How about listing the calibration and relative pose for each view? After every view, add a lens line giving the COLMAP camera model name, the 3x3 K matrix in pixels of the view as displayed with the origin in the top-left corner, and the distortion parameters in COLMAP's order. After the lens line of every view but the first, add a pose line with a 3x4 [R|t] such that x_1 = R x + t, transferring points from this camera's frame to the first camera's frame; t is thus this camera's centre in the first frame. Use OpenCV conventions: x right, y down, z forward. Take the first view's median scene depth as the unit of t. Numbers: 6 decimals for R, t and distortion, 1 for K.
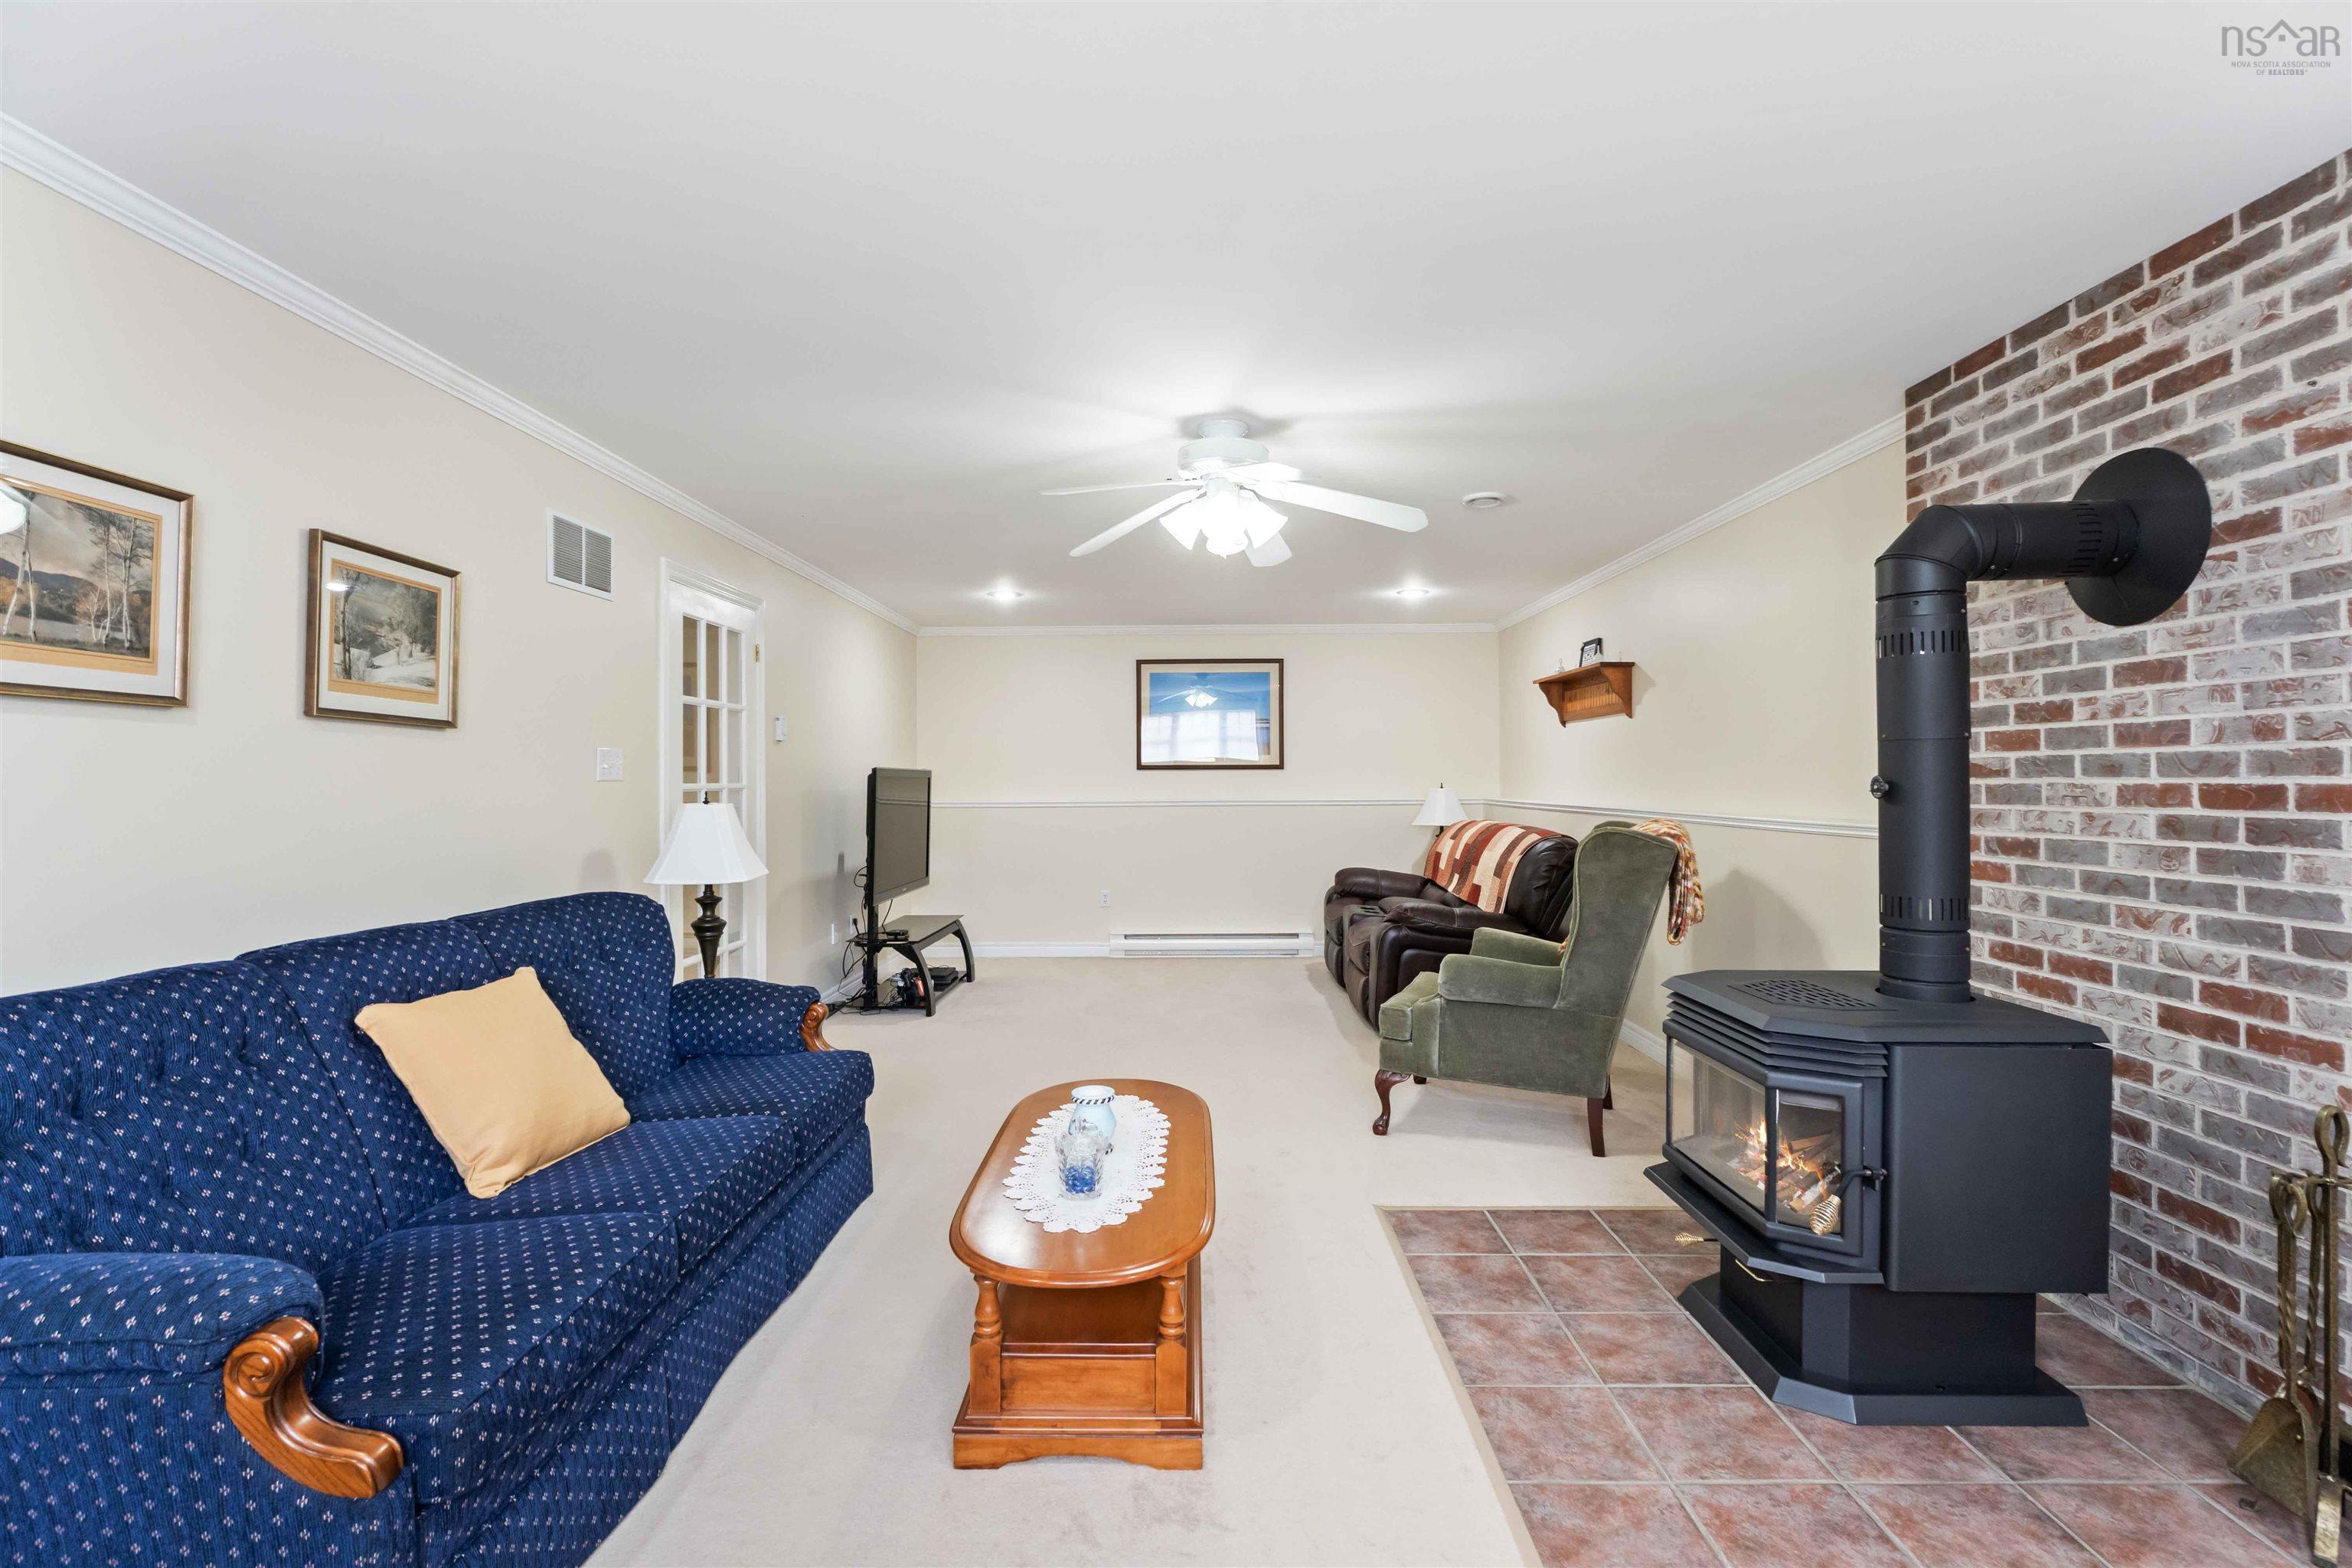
lens RADIAL K [[1067.6, 0, 1174.5], [0, 1067.6, 779.4], [0, 0, 1]] dist [-0.002299, -0.000418]
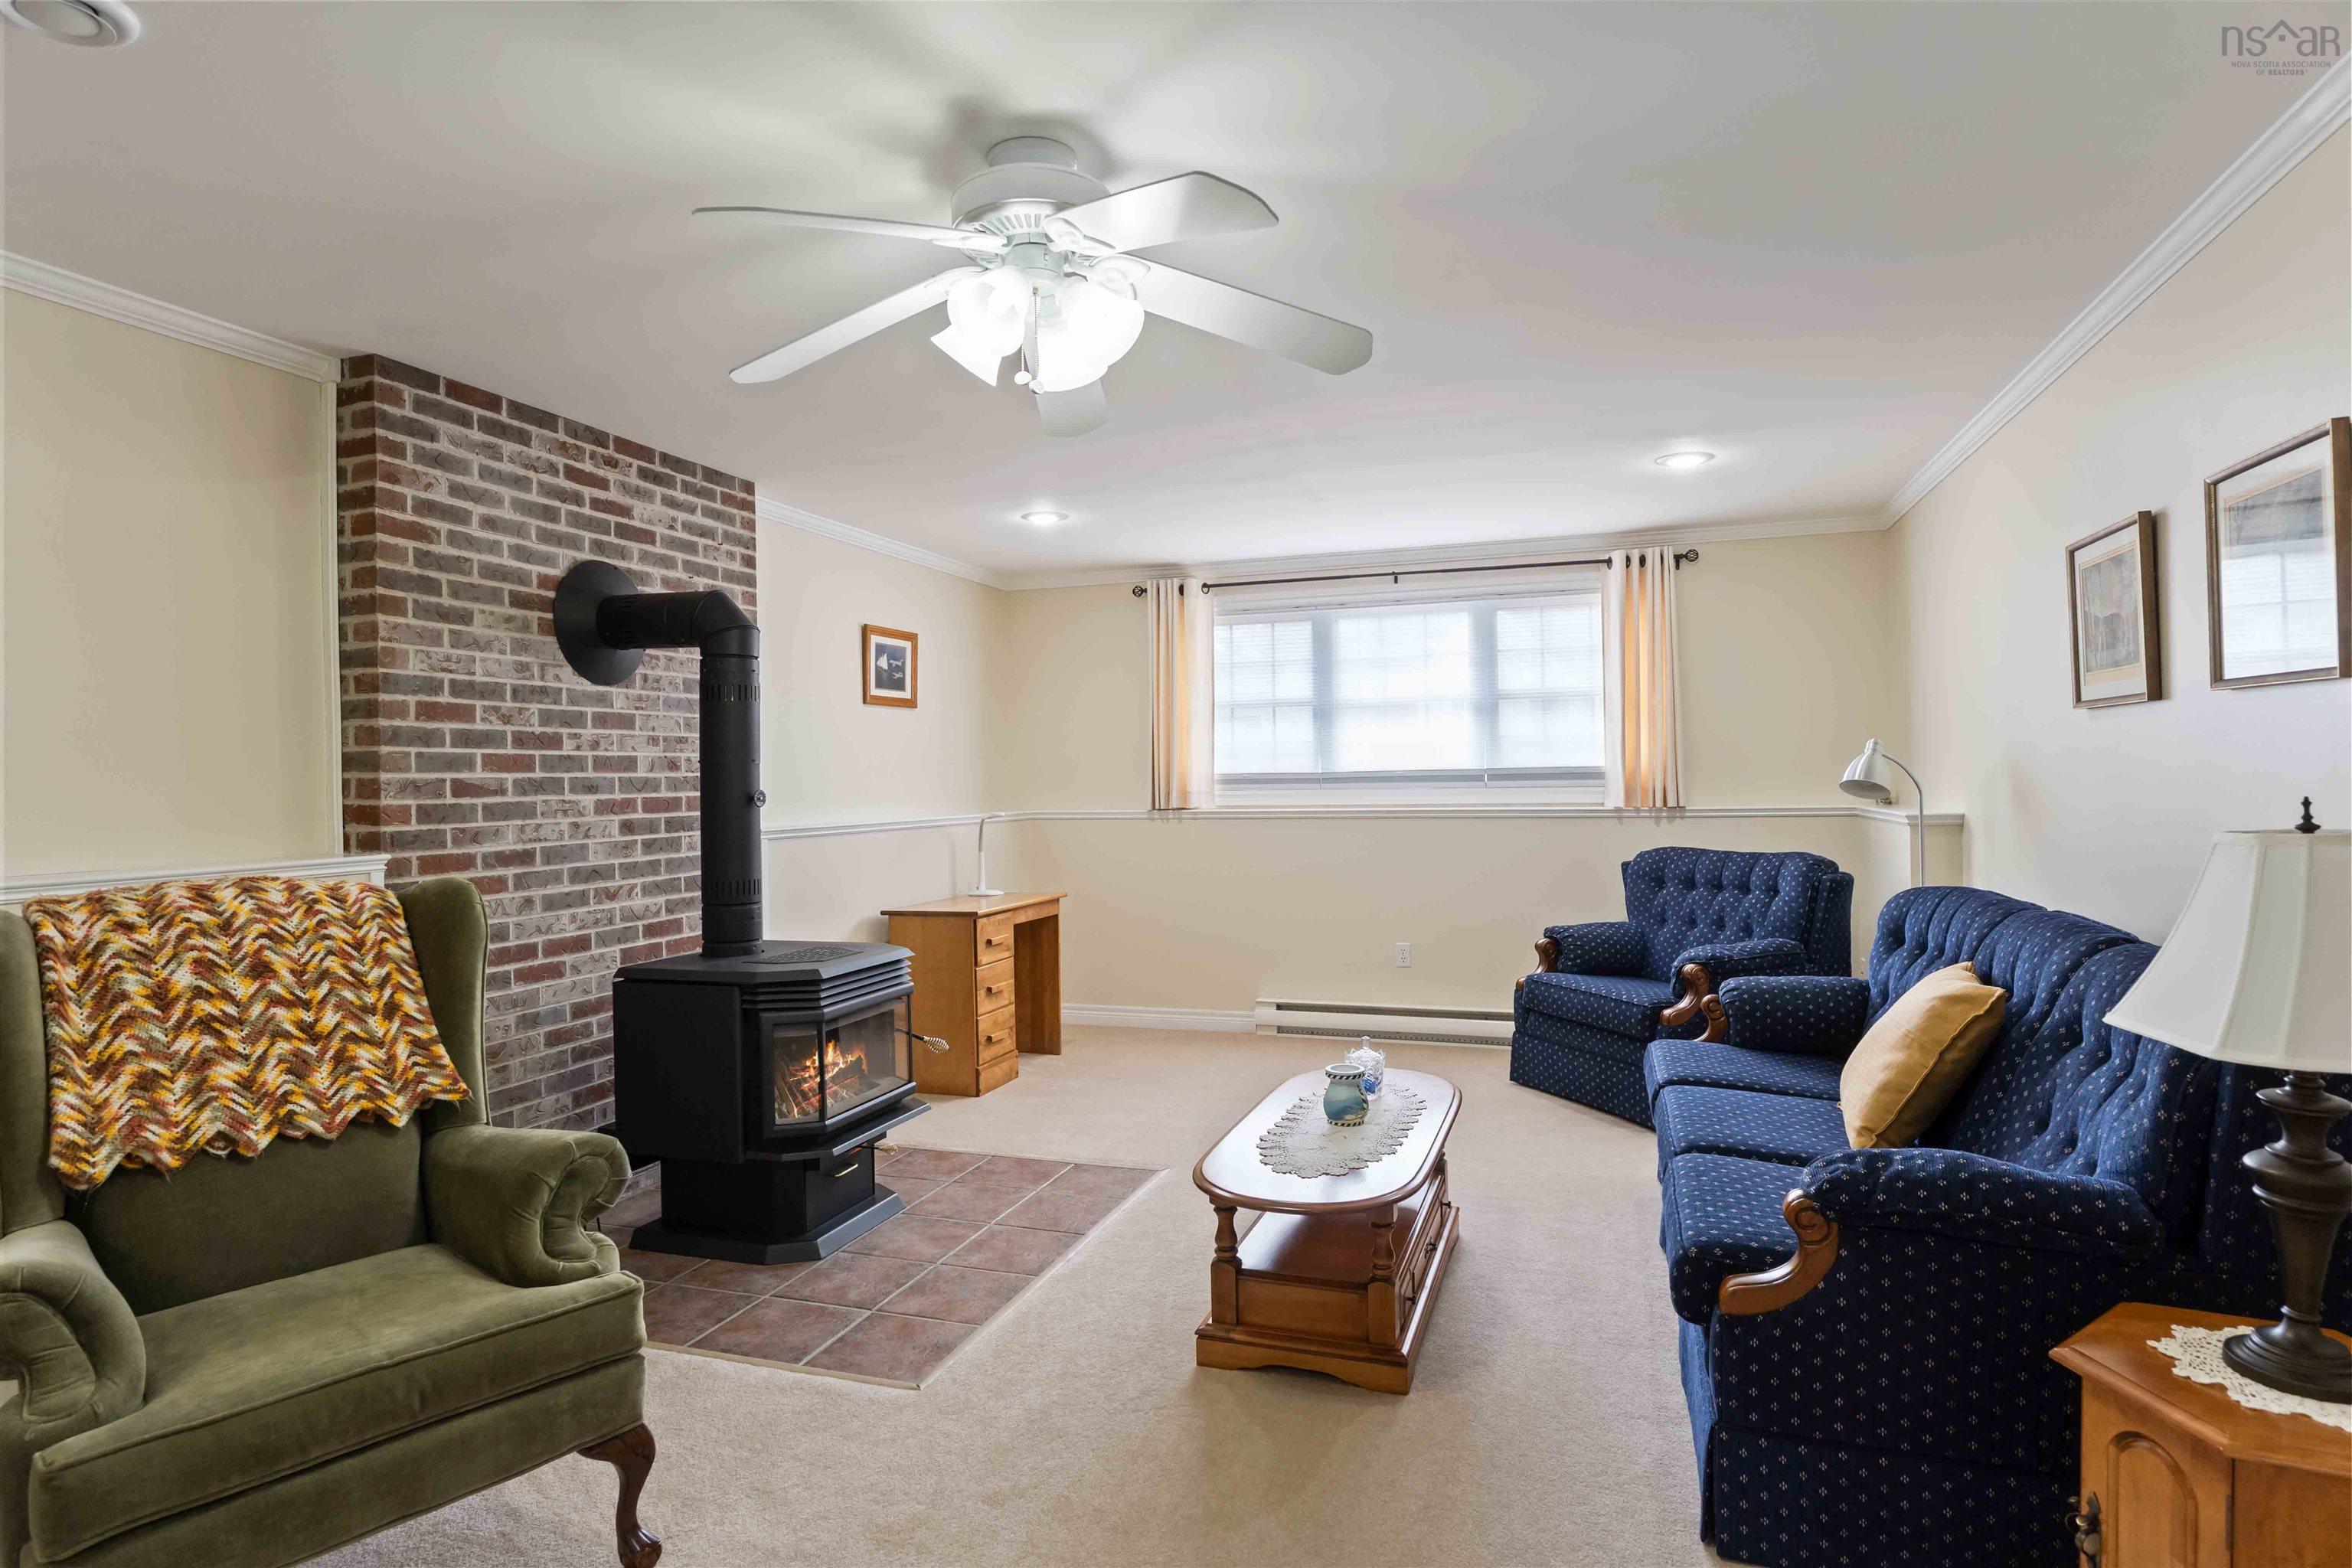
lens RADIAL K [[1266.5, 0, 1174.4], [0, 1266.5, 779.3], [0, 0, 1]] dist [0.000401, 0.000056]
pose [[-0.948975, 0.020620, 0.314676, -0.314914], [0.021200, 0.999774, -0.001581, -0.002808], [-0.314637, 0.005171, -0.949198, 2.217883]]
